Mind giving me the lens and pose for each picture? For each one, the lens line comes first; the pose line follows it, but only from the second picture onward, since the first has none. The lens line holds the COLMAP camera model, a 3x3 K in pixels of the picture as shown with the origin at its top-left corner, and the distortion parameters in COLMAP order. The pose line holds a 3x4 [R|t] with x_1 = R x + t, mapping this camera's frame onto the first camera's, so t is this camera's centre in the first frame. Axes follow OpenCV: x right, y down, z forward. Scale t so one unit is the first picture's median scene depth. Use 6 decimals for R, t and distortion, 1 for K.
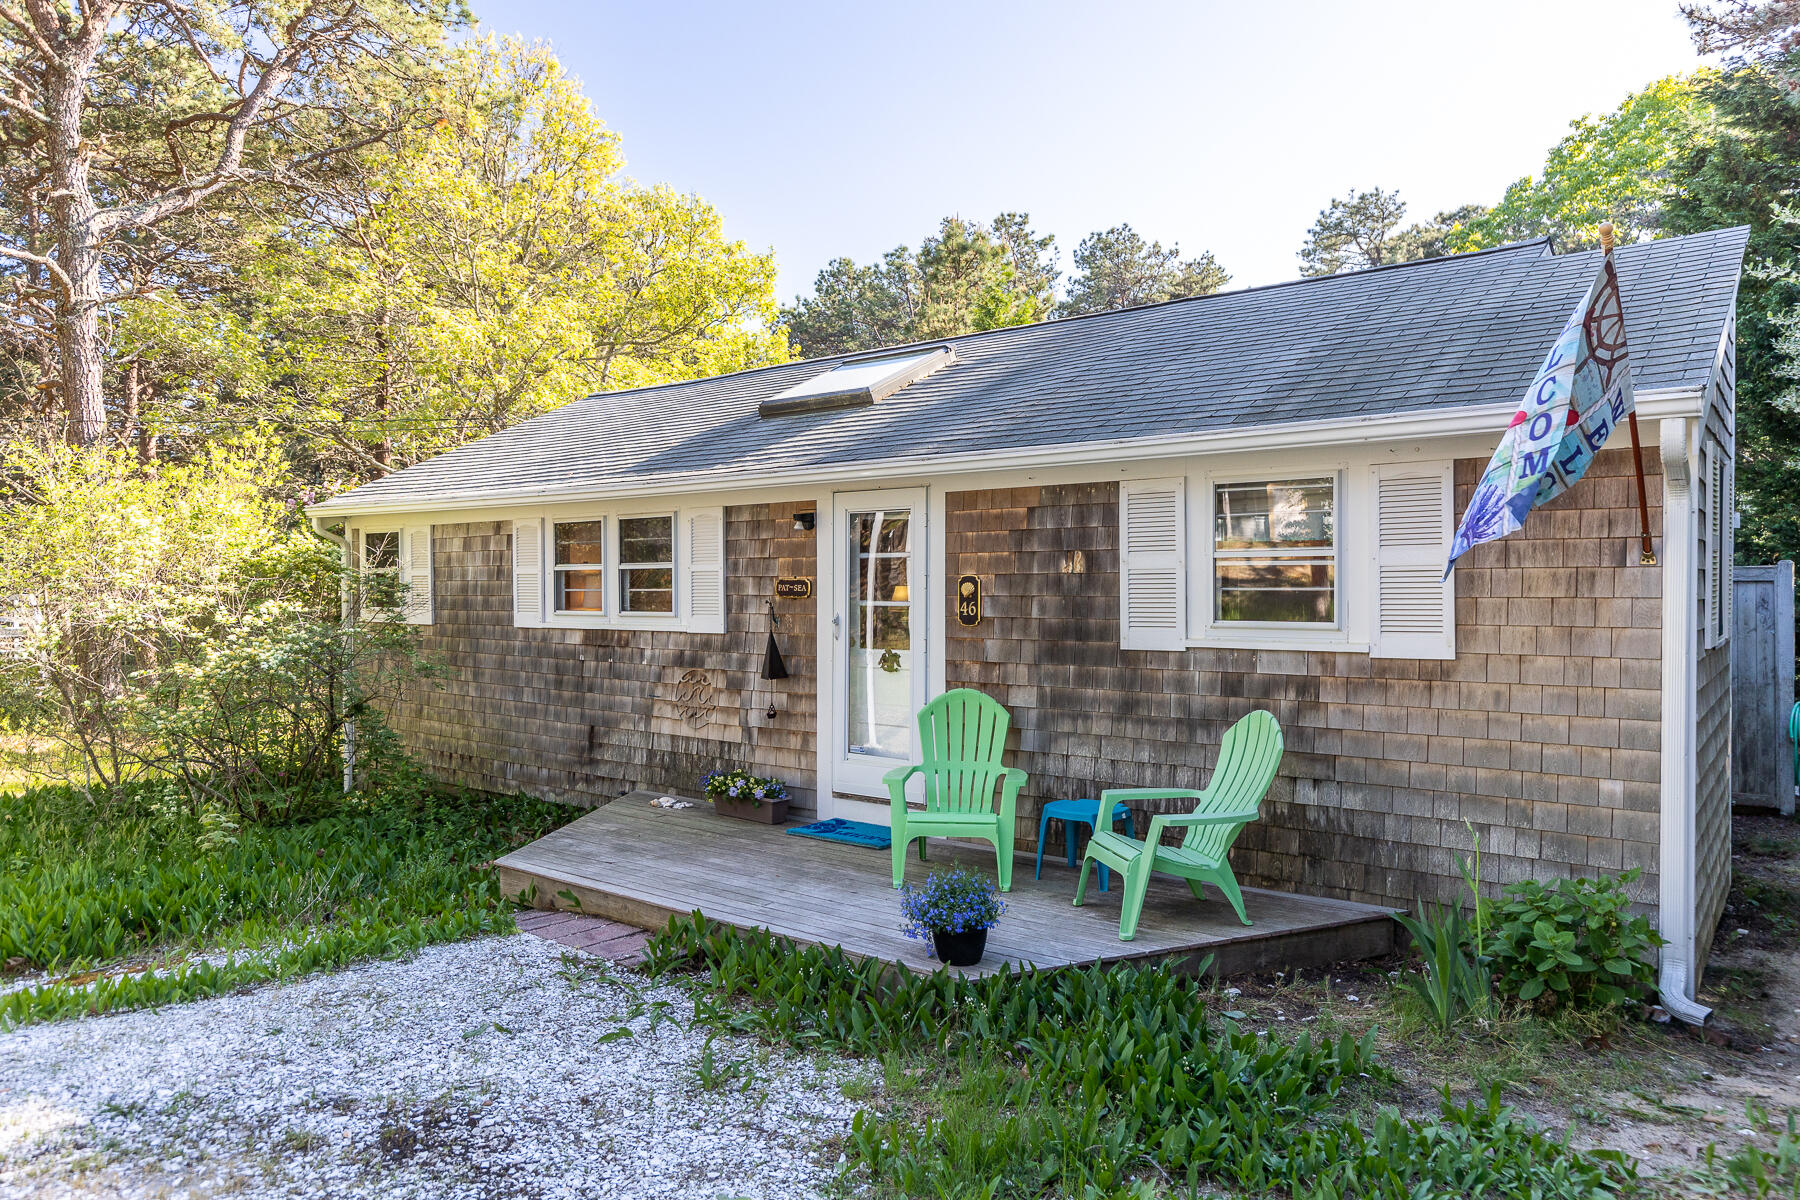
lens RADIAL K [[1153.0, 0, 900.0], [0, 1153.0, 600.0], [0, 0, 1]] dist [-0.002785, -0.002083]
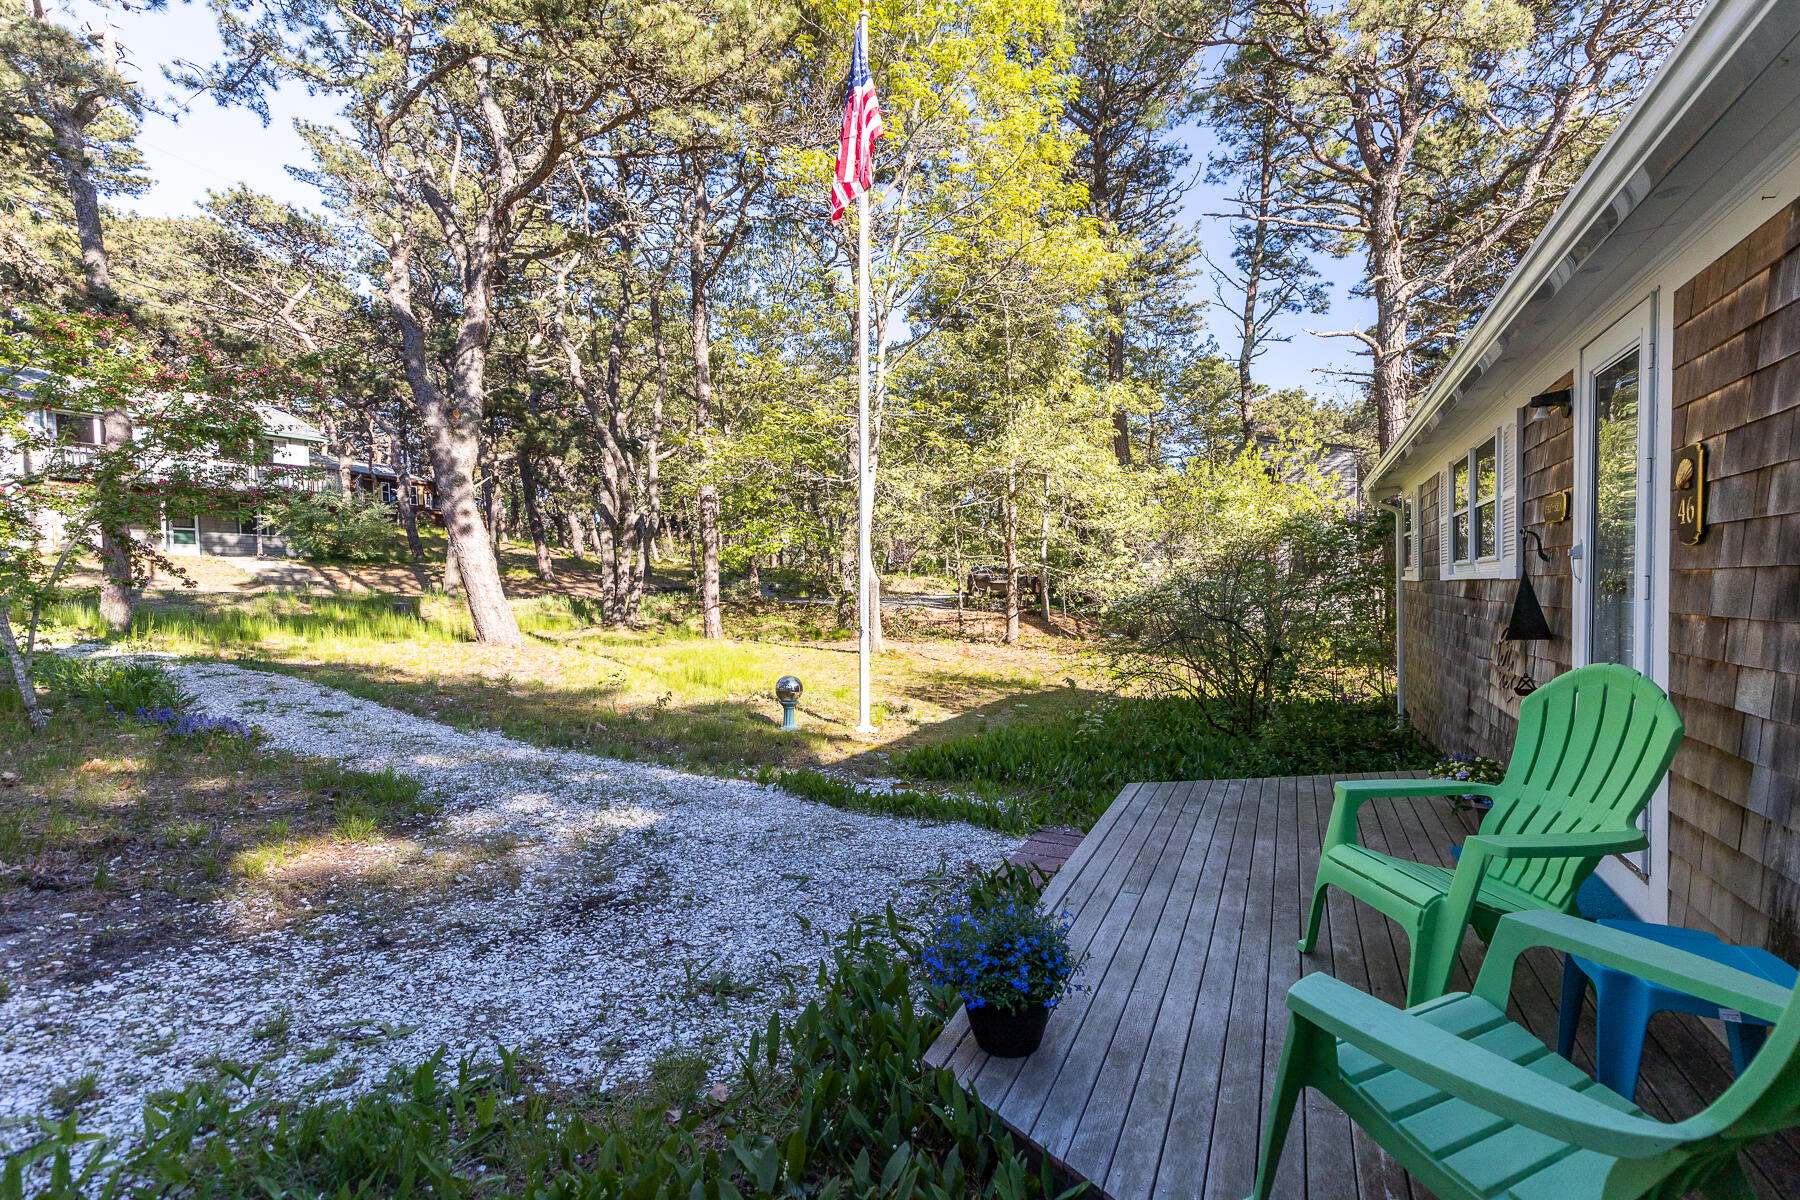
lens RADIAL K [[839.7, 0, 900.0], [0, 839.7, 600.0], [0, 0, 1]] dist [0.002903, 0.000256]
pose [[0.229248, 0.013692, -0.973272, 0.313180], [0.001457, 0.999895, 0.014409, 0.037500], [0.973367, -0.004721, 0.229204, 0.531523]]
